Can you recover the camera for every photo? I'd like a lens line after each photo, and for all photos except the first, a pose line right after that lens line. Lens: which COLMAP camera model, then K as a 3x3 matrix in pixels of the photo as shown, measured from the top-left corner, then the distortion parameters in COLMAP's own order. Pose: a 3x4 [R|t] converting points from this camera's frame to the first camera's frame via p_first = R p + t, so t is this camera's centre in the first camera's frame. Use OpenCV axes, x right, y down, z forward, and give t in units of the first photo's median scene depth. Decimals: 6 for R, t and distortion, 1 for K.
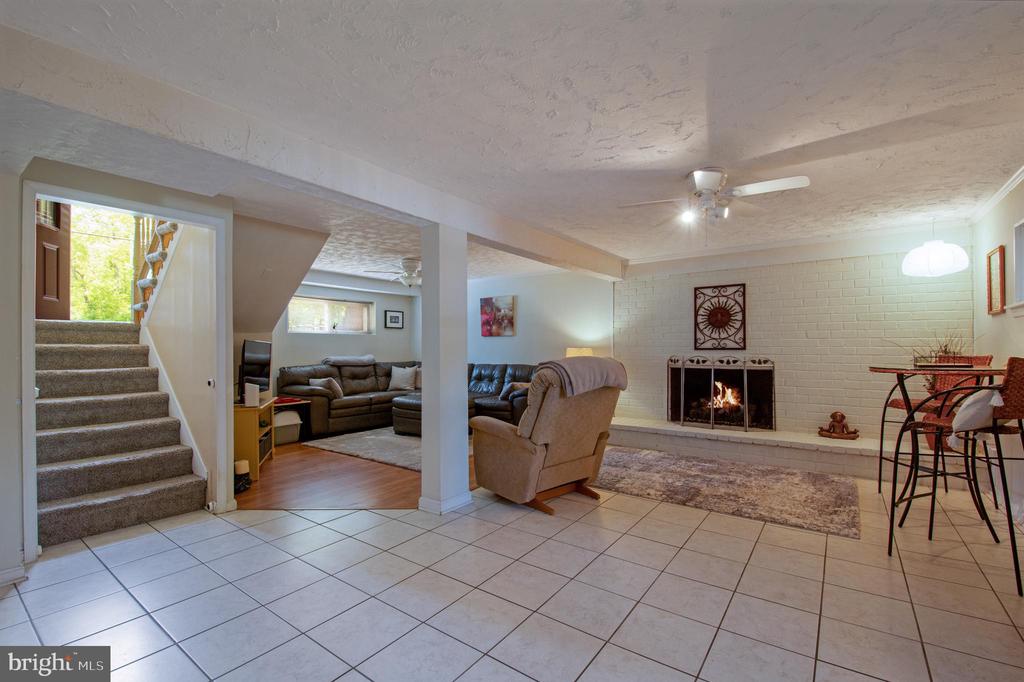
lens RADIAL K [[447.7, 0, 510.4], [0, 447.7, 346.2], [0, 0, 1]] dist [-0.013760, -0.004206]
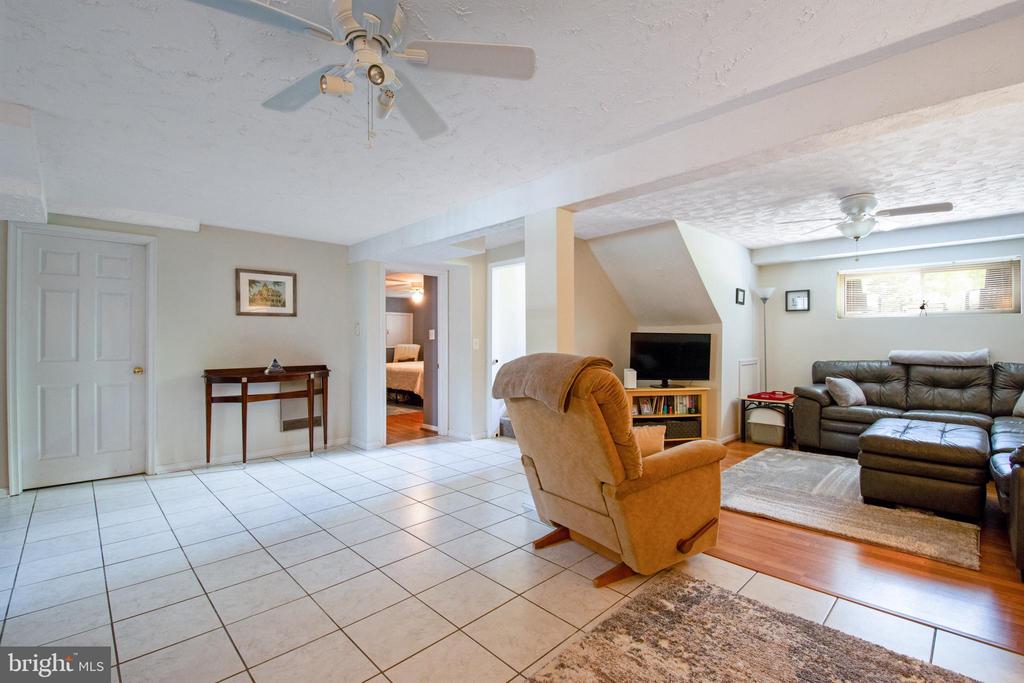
lens RADIAL K [[447.7, 0, 514.3], [0, 447.7, 343.4], [0, 0, 1]] dist [-0.013760, -0.004206]
pose [[-0.178919, 0.009113, -0.983822, 0.503638], [0.008925, 0.999931, 0.007639, 0.001816], [0.983823, -0.007414, -0.178988, 0.687261]]
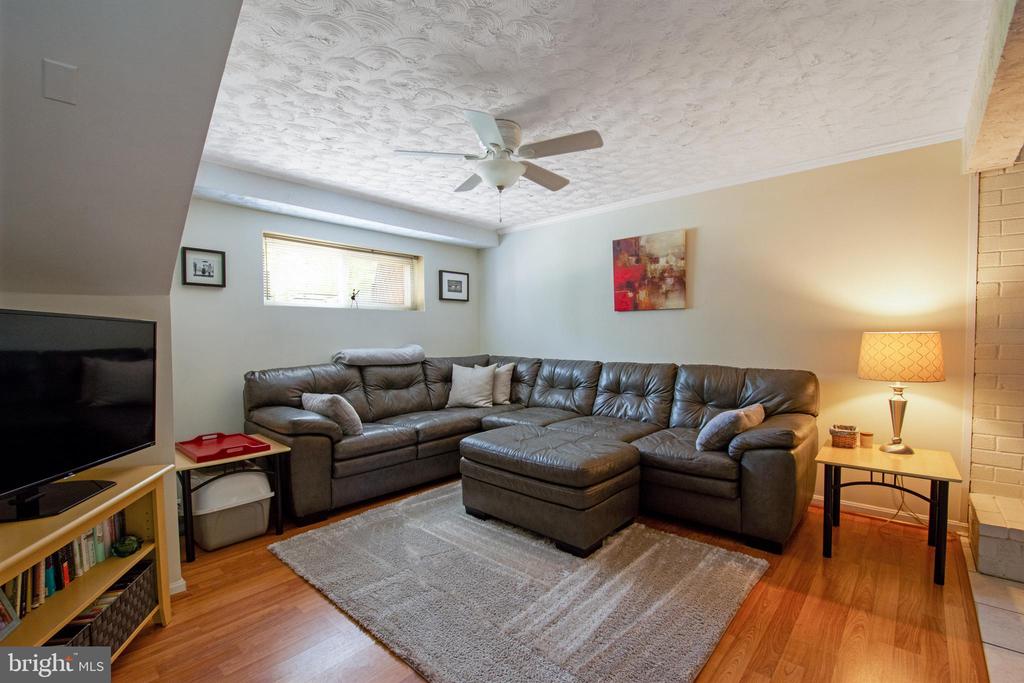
lens RADIAL K [[447.7, 0, 506.5], [0, 447.7, 348.3], [0, 0, 1]] dist [-0.013760, -0.004206]
pose [[0.993590, -0.001252, -0.113038, -0.183526], [0.005756, 0.999202, 0.039526, 0.001544], [0.112898, -0.039923, 0.992804, 0.609812]]
